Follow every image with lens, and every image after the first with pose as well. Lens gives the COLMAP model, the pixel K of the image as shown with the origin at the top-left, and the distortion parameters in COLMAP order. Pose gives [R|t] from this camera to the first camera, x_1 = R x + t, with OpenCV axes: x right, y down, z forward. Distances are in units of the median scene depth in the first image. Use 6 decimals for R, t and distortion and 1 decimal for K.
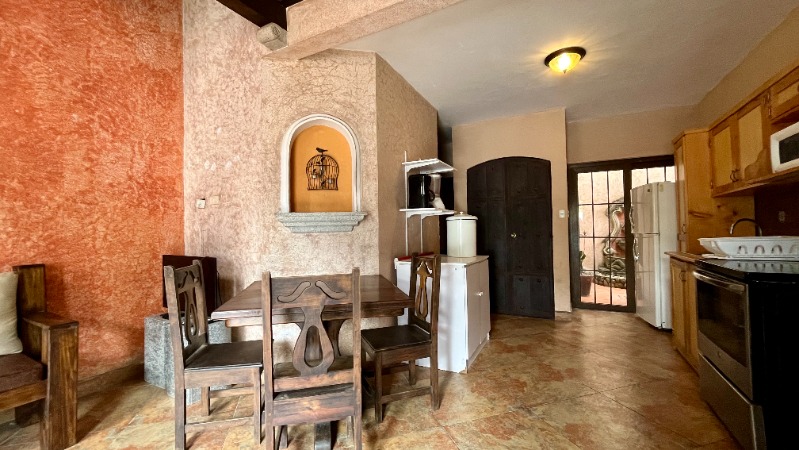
lens RADIAL K [[323.7, 0, 397.6], [0, 323.7, 223.1], [0, 0, 1]] dist [0.001419, -0.000571]
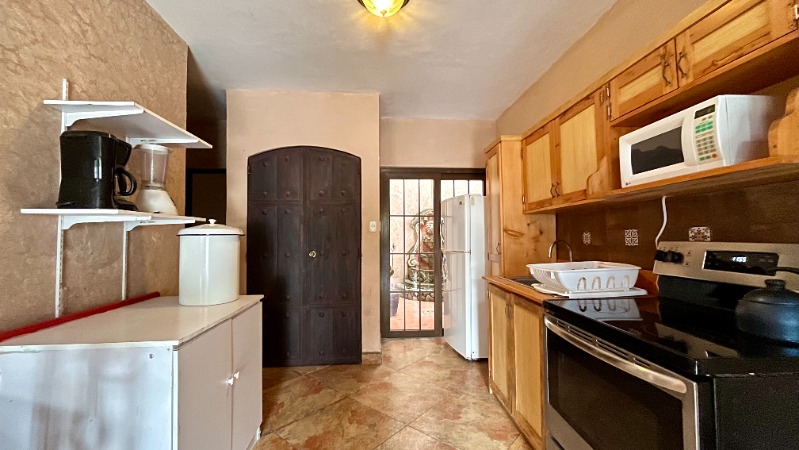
lens RADIAL K [[323.7, 0, 397.2], [0, 323.7, 223.1], [0, 0, 1]] dist [0.001419, -0.000571]
pose [[0.850554, 0.029894, 0.525038, 0.216542], [-0.018647, 0.999470, -0.026698, -0.025462], [-0.525558, 0.012918, 0.850660, 0.450384]]
